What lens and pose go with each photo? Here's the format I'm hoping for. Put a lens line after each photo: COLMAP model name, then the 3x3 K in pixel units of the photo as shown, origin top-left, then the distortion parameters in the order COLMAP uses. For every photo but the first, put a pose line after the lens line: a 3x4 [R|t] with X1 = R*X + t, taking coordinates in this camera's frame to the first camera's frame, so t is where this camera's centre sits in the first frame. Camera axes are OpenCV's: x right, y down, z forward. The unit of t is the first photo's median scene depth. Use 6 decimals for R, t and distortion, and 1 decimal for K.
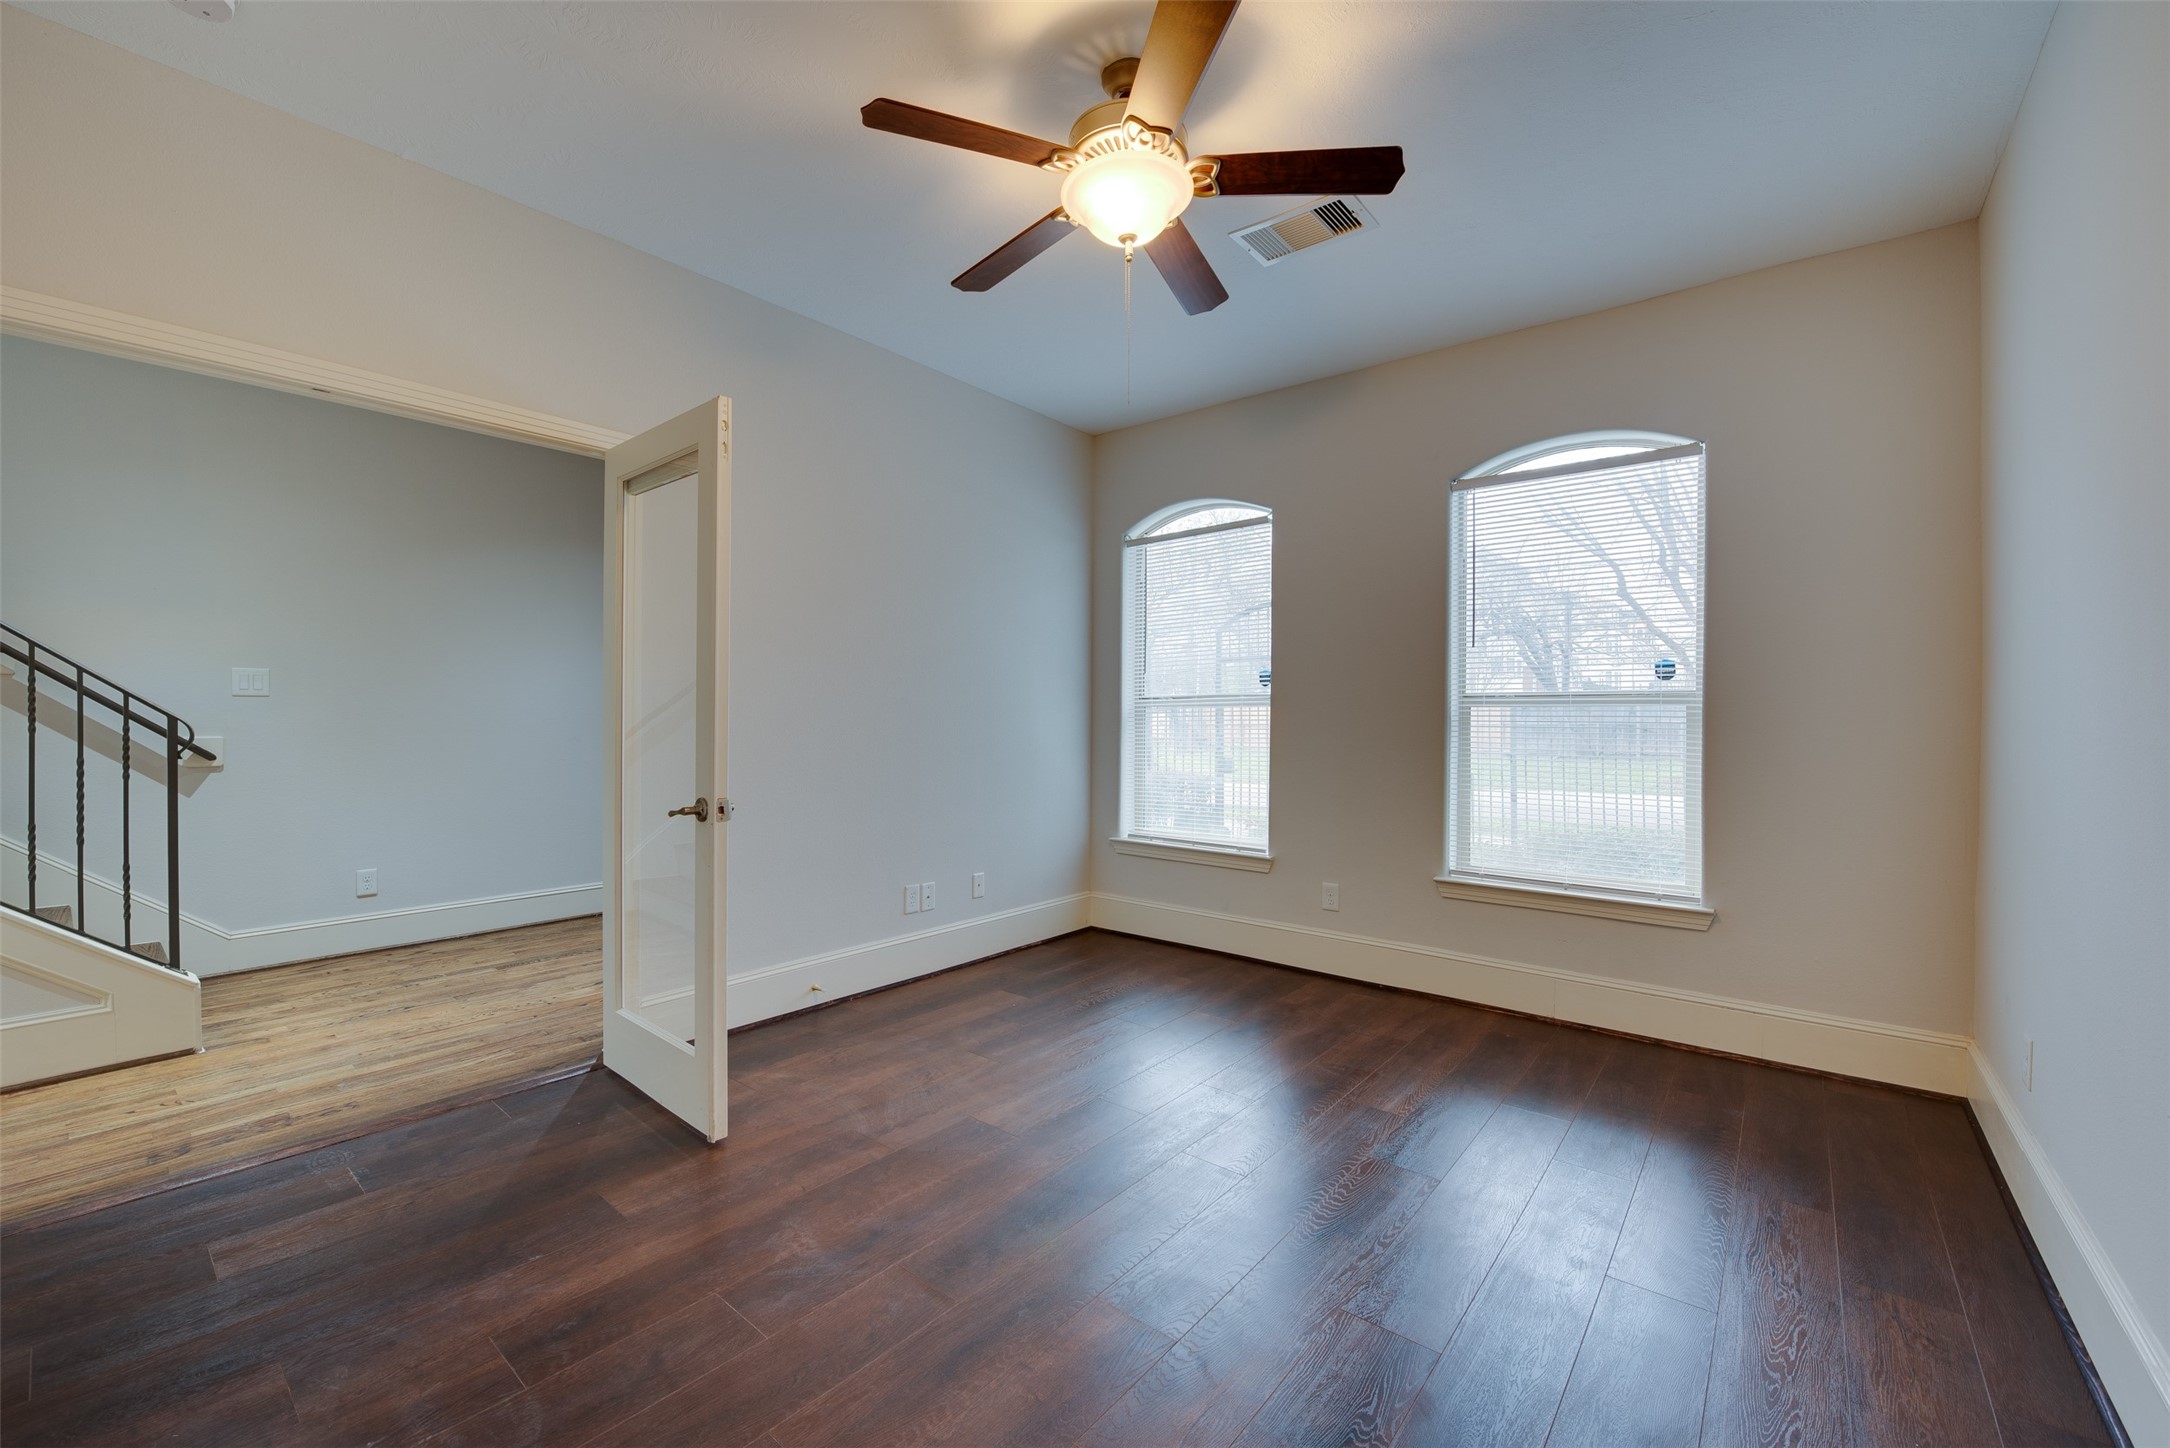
lens RADIAL K [[852.5, 0, 1077.0], [0, 852.5, 726.4], [0, 0, 1]] dist [-0.019714, 0.000214]
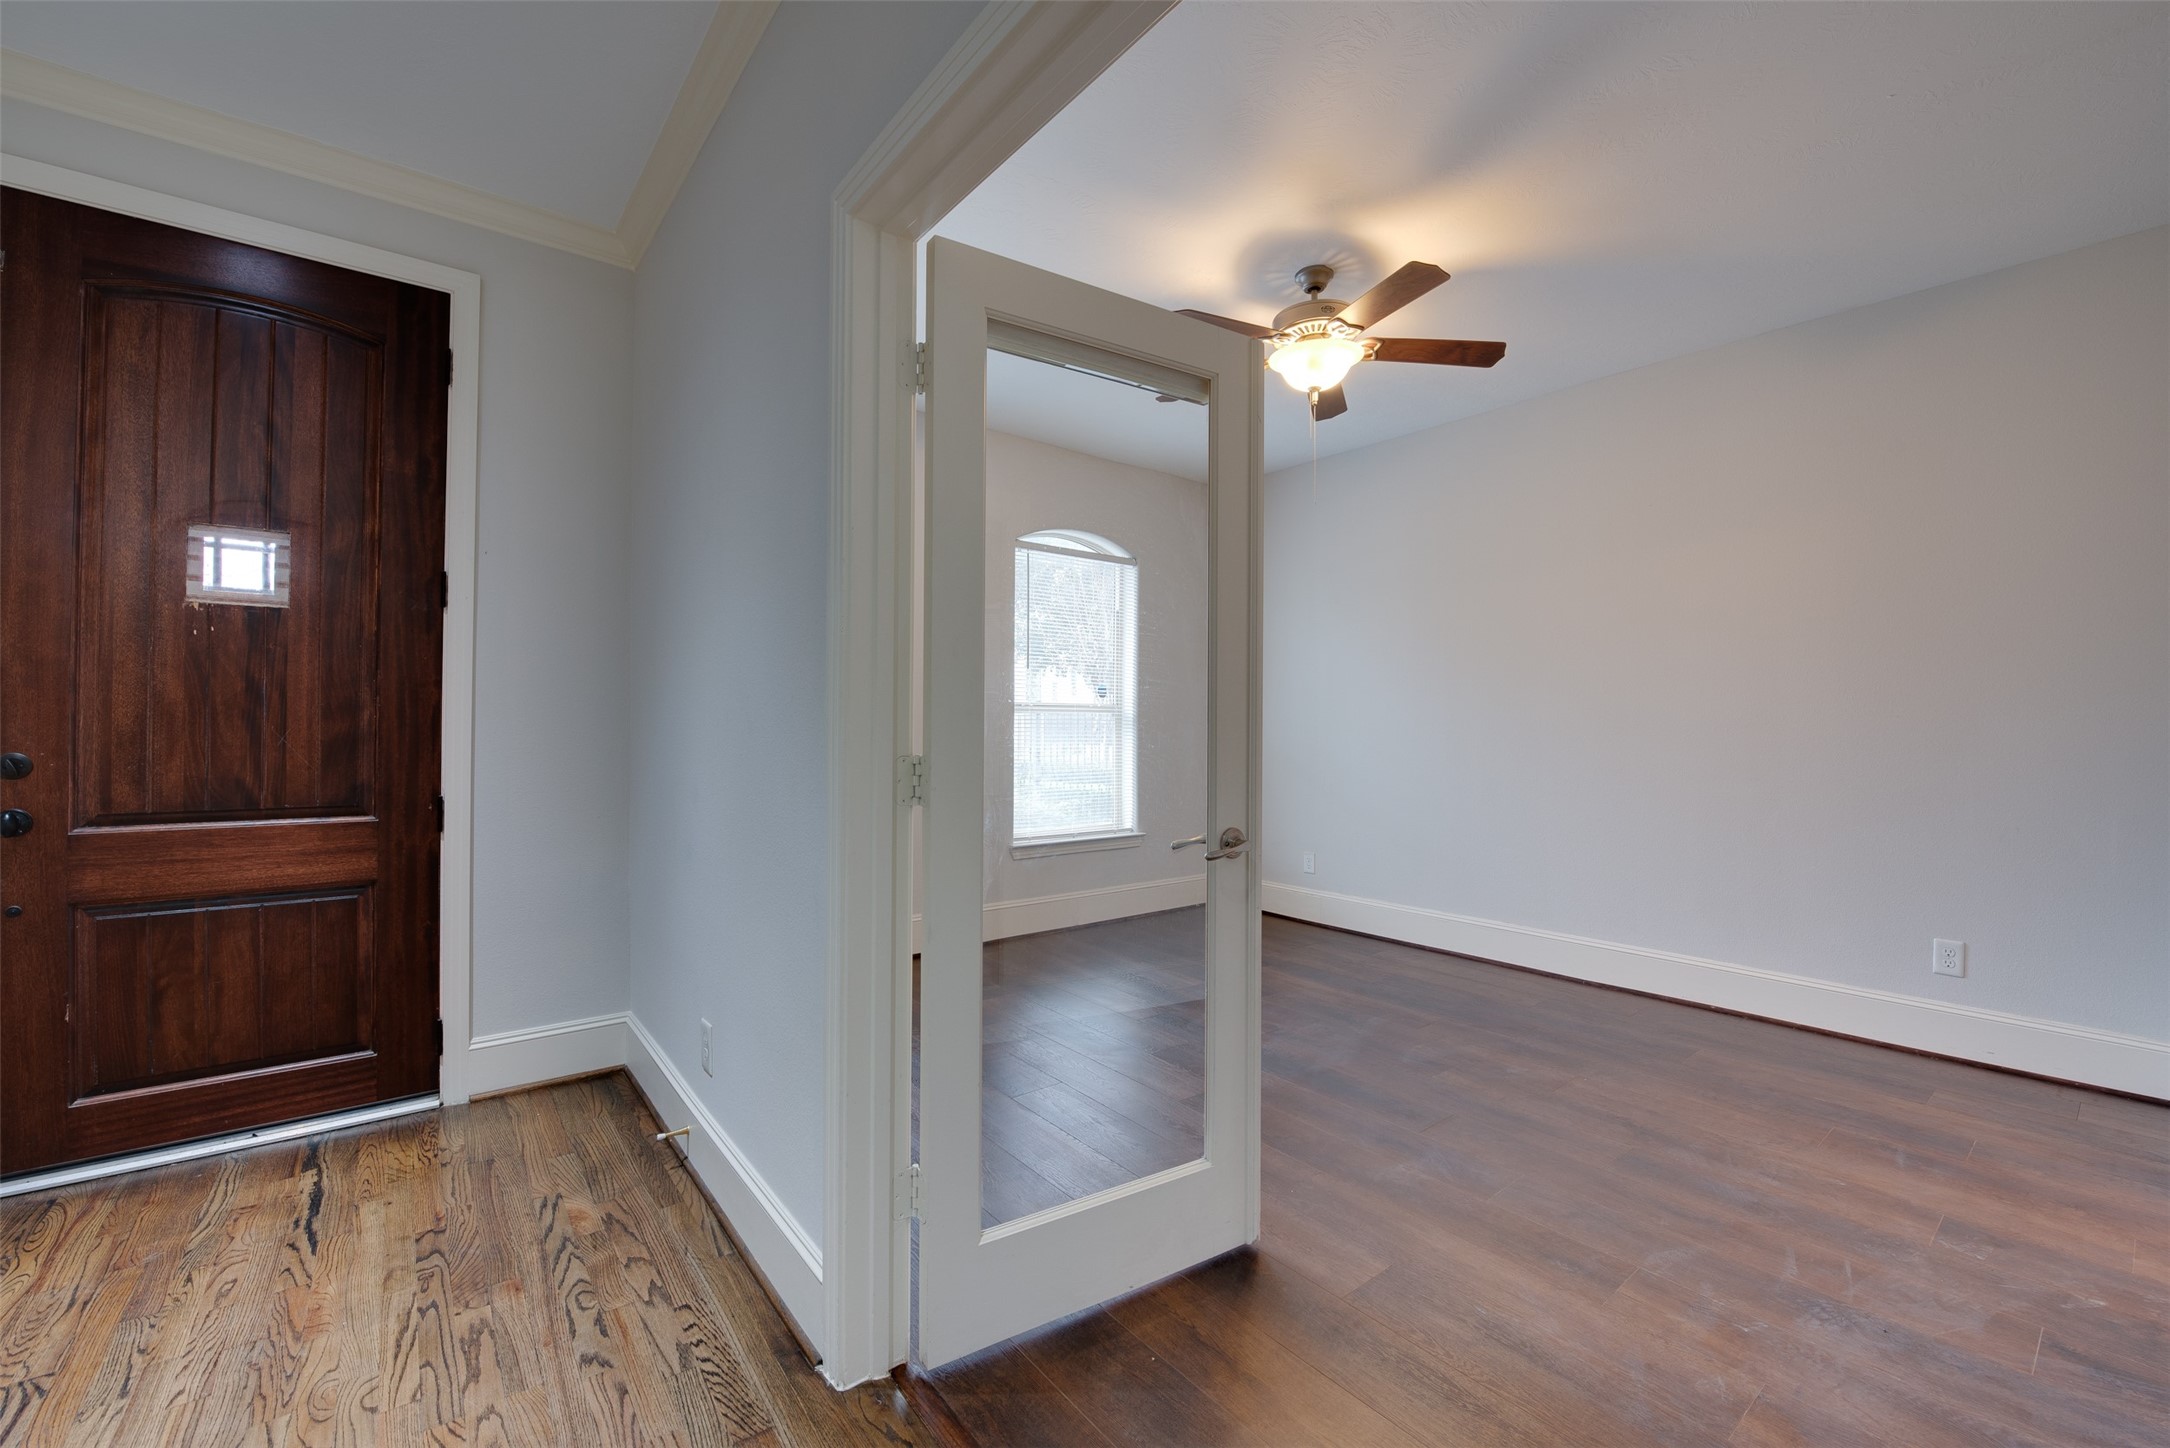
lens RADIAL K [[869.0, 0, 1085.0], [0, 869.0, 724.0], [0, 0, 1]] dist [-0.019722, -0.000447]
pose [[0.208383, -0.000158, 0.978047, -0.950352], [-0.004471, 0.999989, 0.001114, -0.006756], [-0.978037, -0.004605, 0.208380, 0.706620]]
